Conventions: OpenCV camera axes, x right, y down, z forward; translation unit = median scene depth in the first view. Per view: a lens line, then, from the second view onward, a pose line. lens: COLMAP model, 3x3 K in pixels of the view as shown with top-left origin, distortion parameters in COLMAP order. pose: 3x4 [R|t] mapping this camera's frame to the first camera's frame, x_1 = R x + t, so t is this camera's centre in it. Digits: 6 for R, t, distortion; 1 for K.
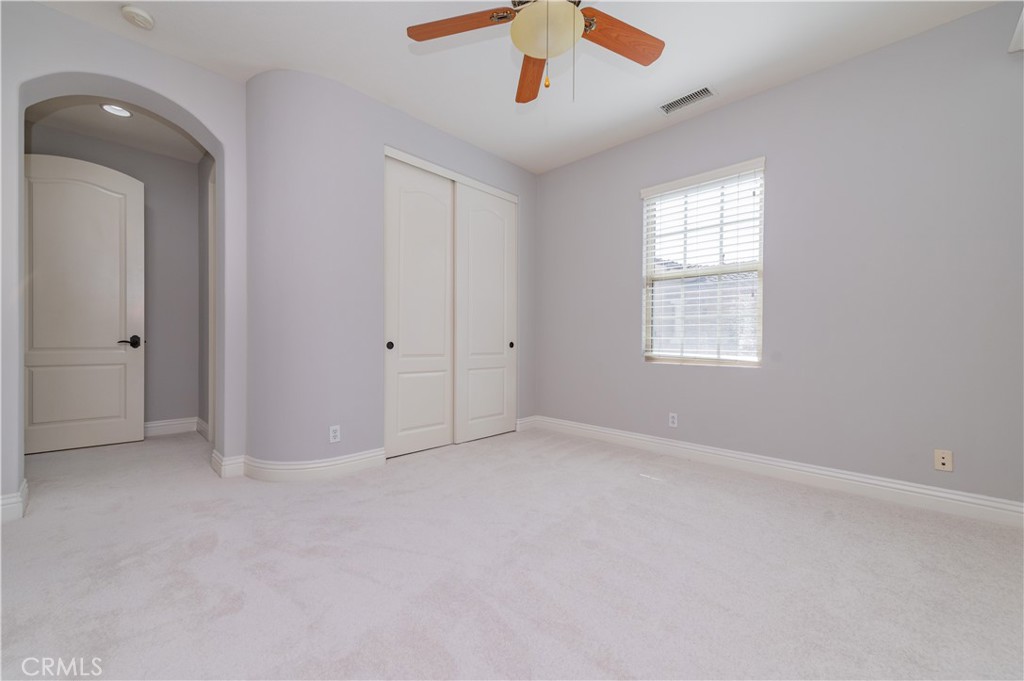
lens RADIAL K [[398.9, 0, 507.6], [0, 398.9, 340.1], [0, 0, 1]] dist [0.012672, -0.000195]
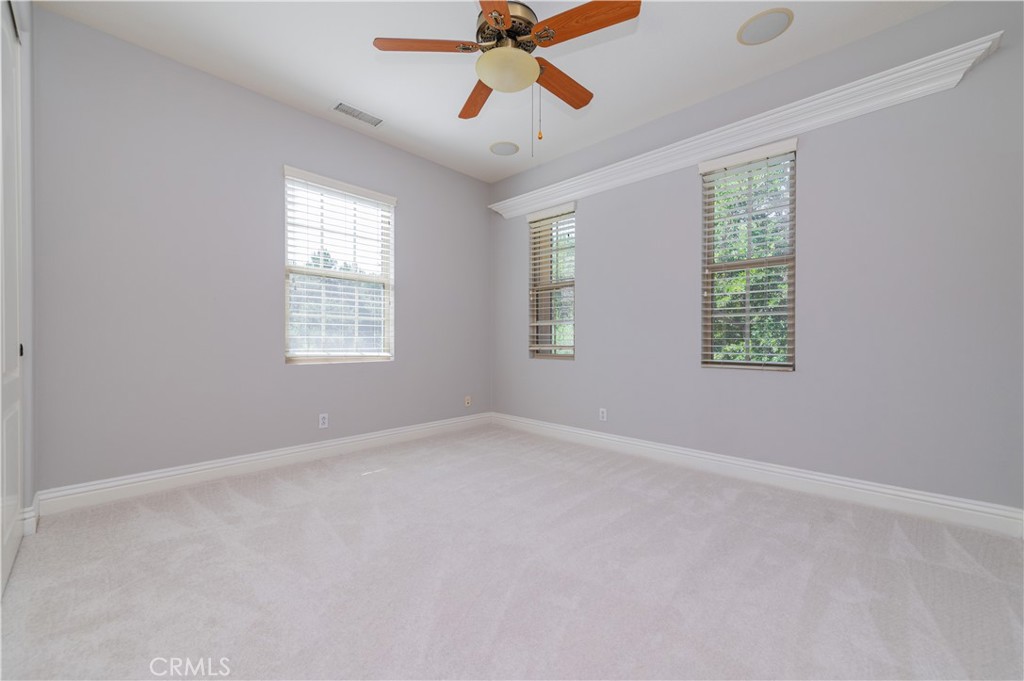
lens RADIAL K [[398.9, 0, 507.6], [0, 398.9, 340.1], [0, 0, 1]] dist [0.012672, -0.000195]
pose [[0.009358, -0.003988, 0.999948, -0.557152], [-0.003830, 0.999985, 0.004024, -0.003083], [-0.999949, -0.003867, 0.009343, 0.537406]]
